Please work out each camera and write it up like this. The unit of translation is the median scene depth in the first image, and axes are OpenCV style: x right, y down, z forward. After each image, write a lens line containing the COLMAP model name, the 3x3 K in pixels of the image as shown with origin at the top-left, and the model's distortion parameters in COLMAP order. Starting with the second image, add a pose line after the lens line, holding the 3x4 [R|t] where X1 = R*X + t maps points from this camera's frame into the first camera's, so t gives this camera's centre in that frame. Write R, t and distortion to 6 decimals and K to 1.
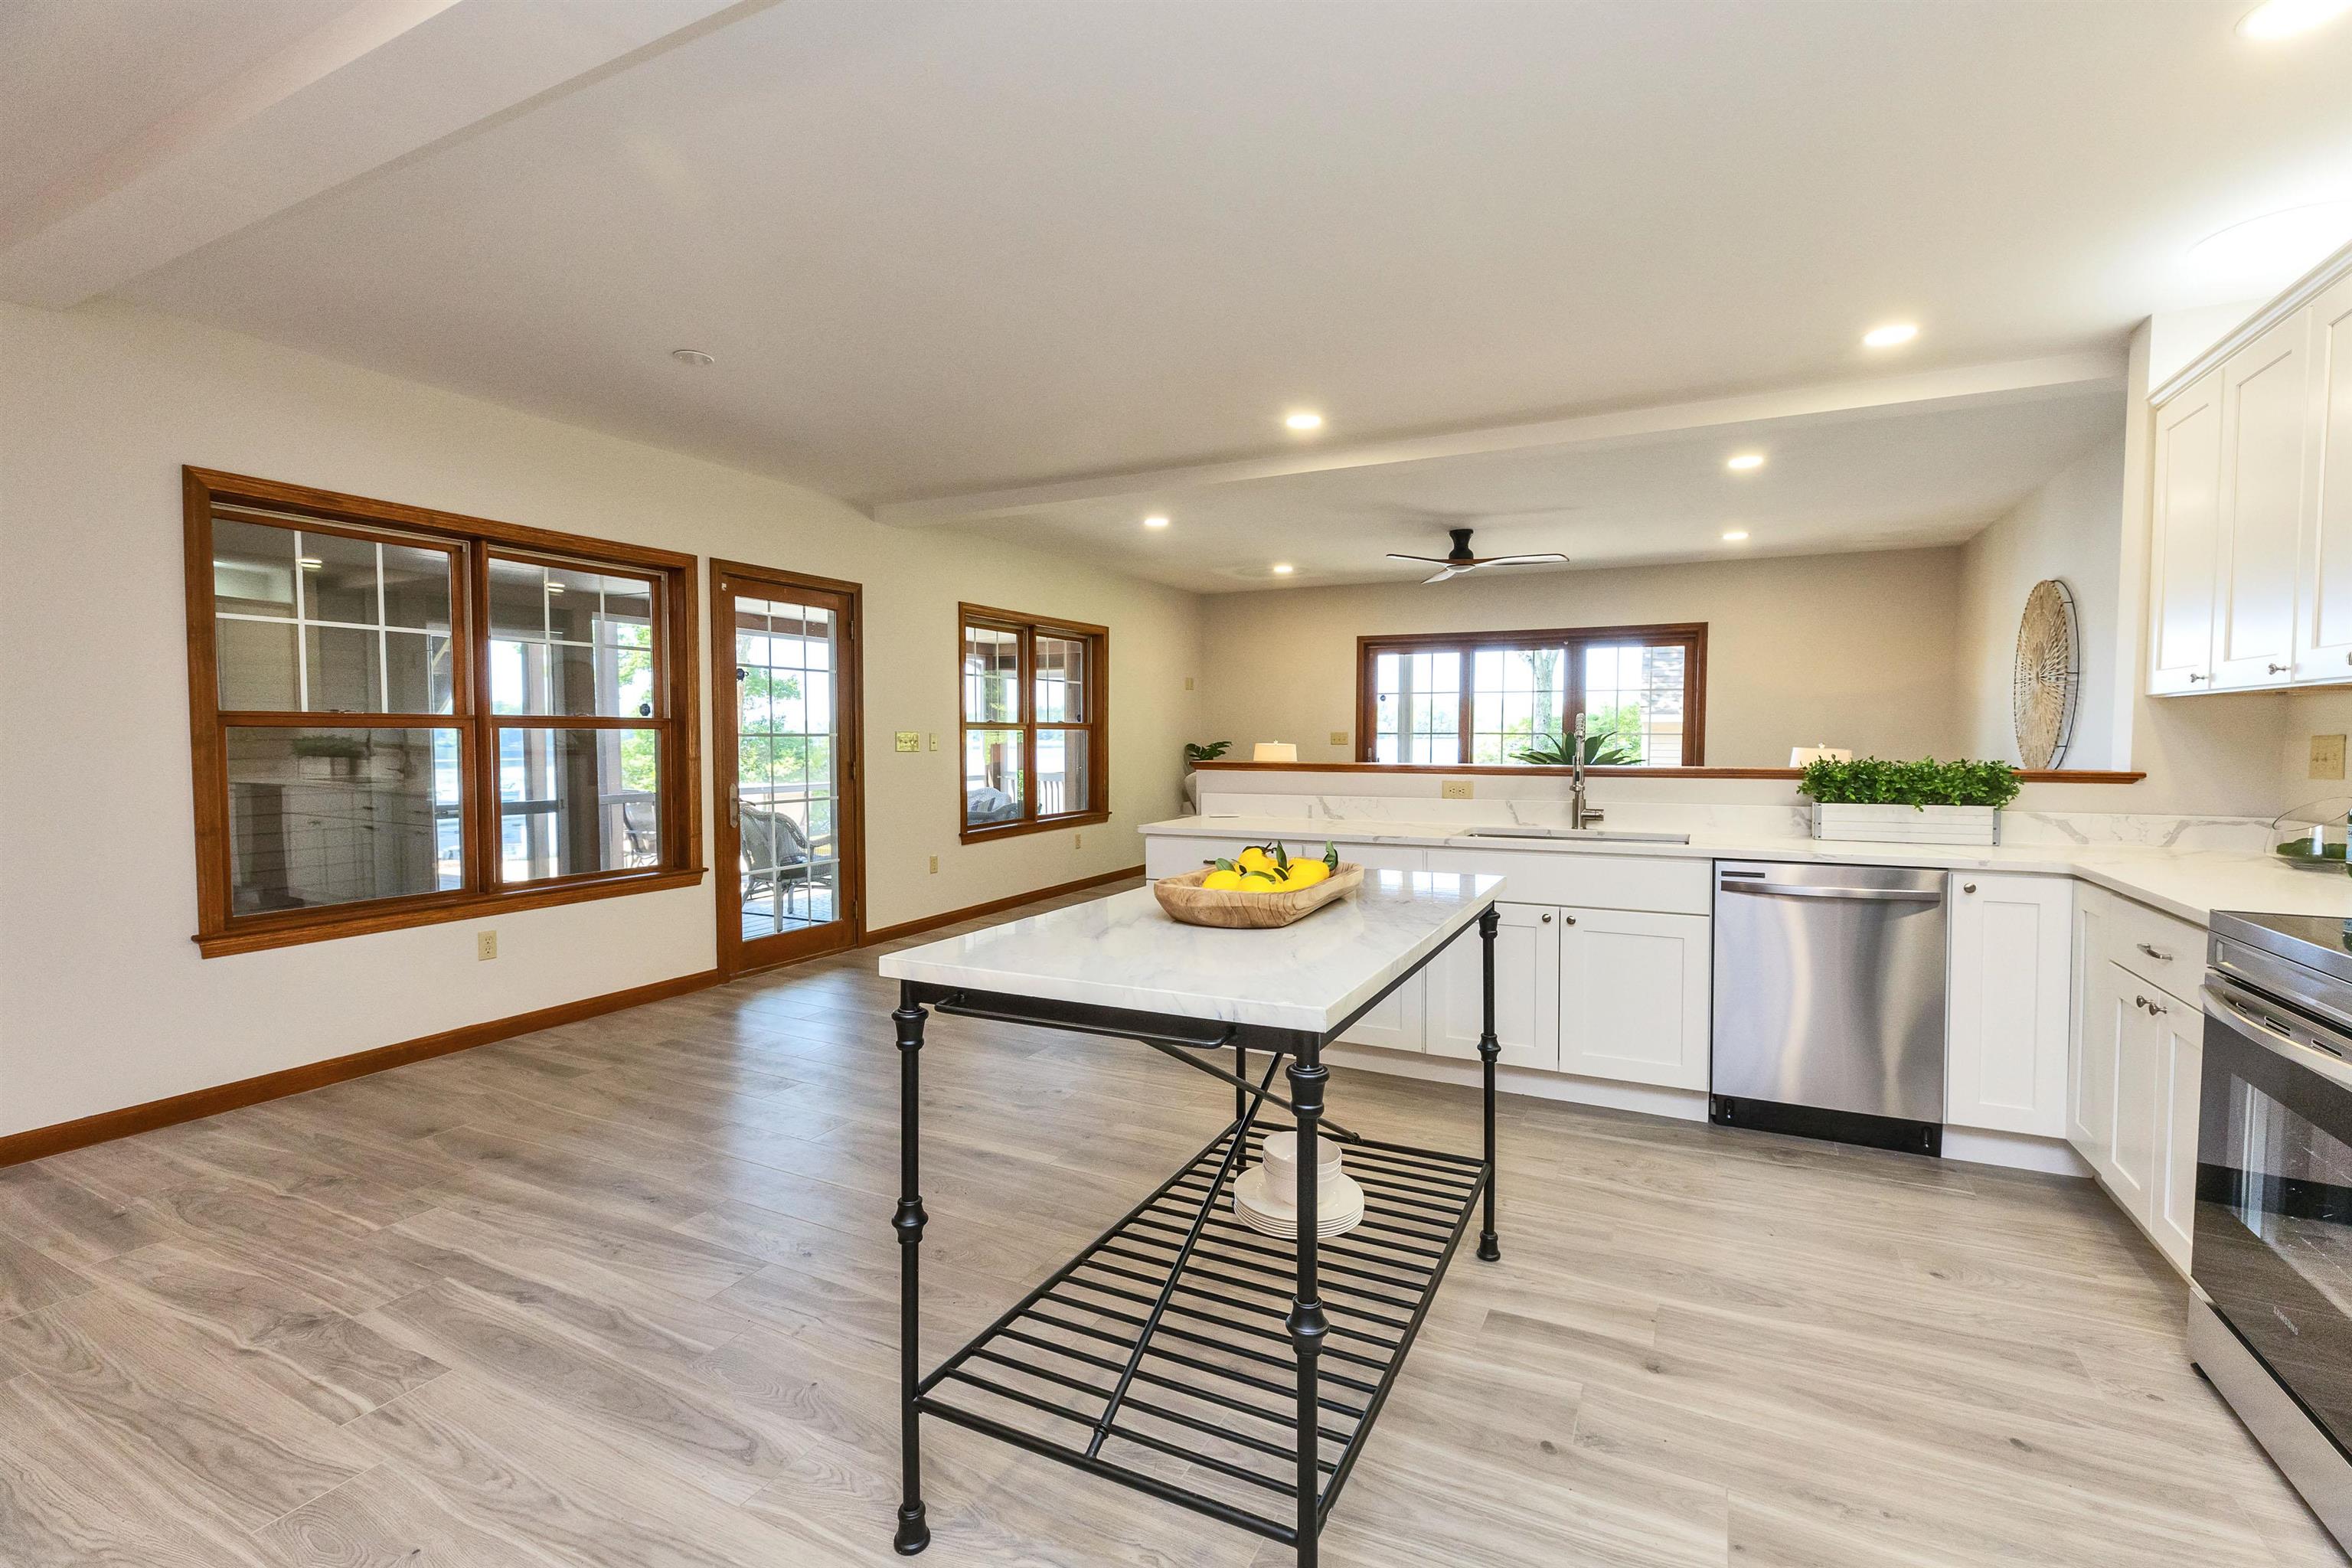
lens RADIAL K [[1046.1, 0, 1164.8], [0, 1046.1, 774.9], [0, 0, 1]] dist [0.005067, -0.000053]
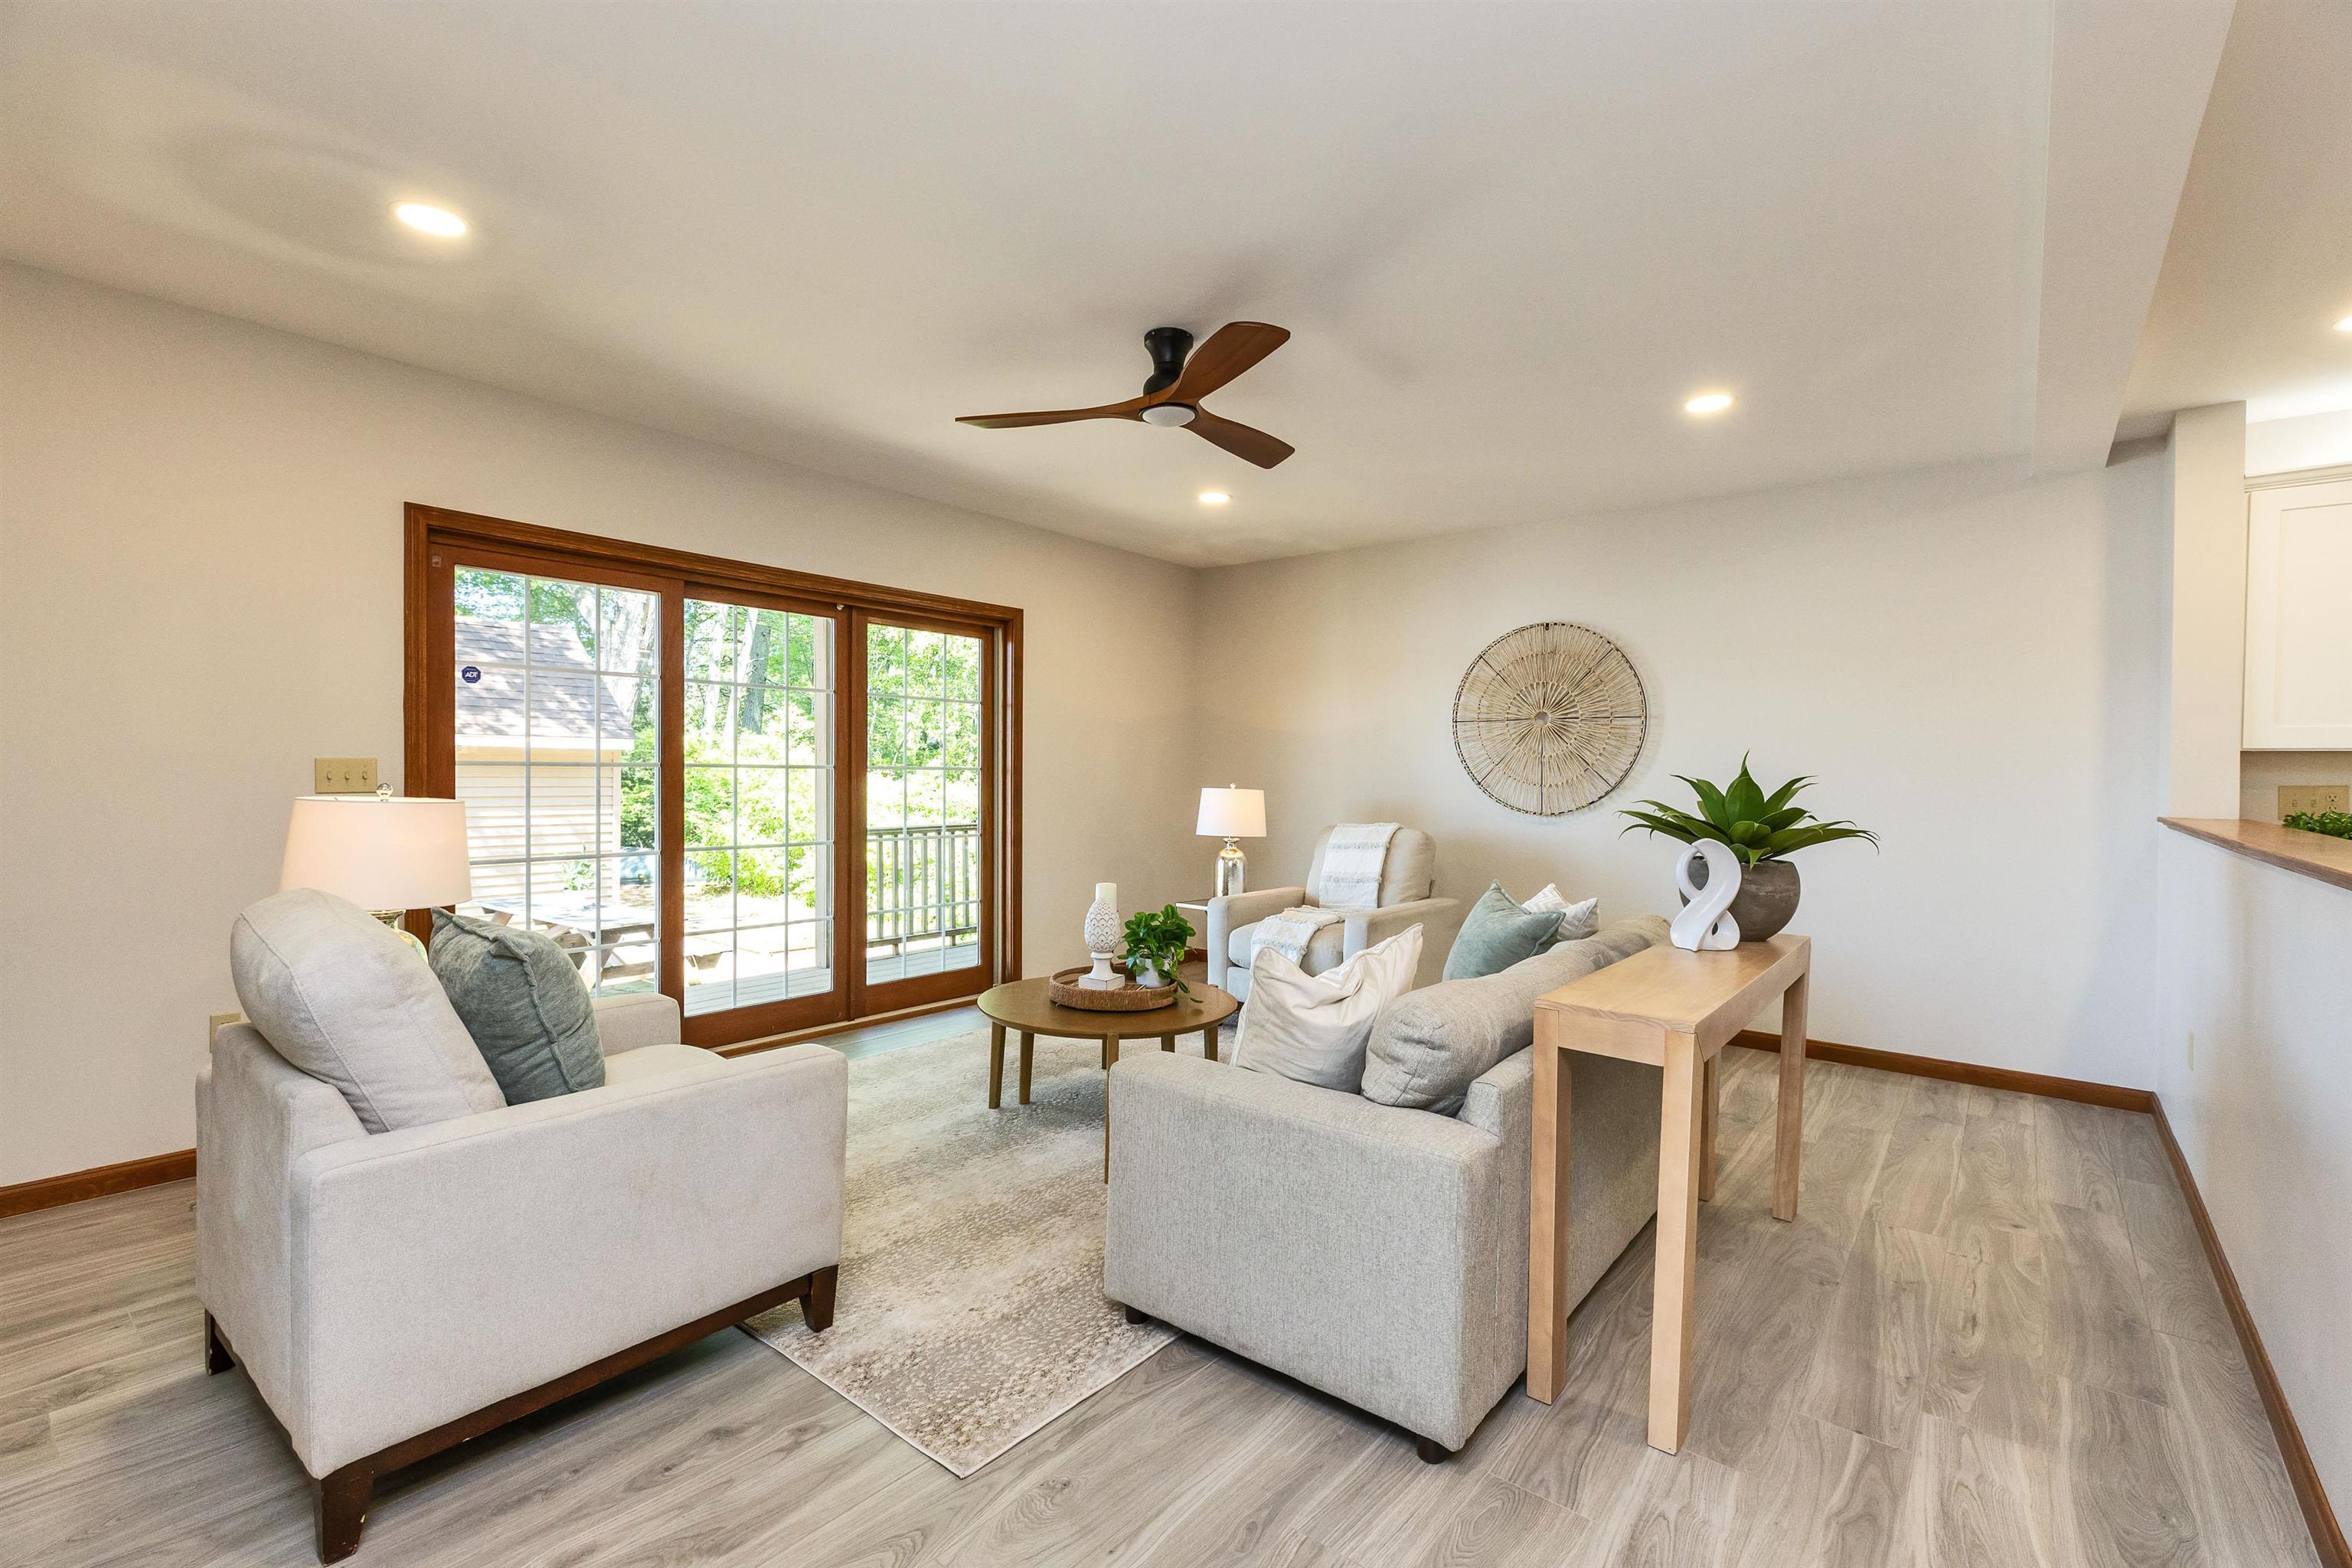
lens RADIAL K [[1046.1, 0, 1167.1], [0, 1046.1, 778.8], [0, 0, 1]] dist [0.005067, -0.000053]
pose [[0.198377, -0.006413, 0.980105, -0.373130], [0.027965, 0.999609, 0.000880, -0.078127], [-0.979727, 0.027234, 0.198479, 1.937851]]
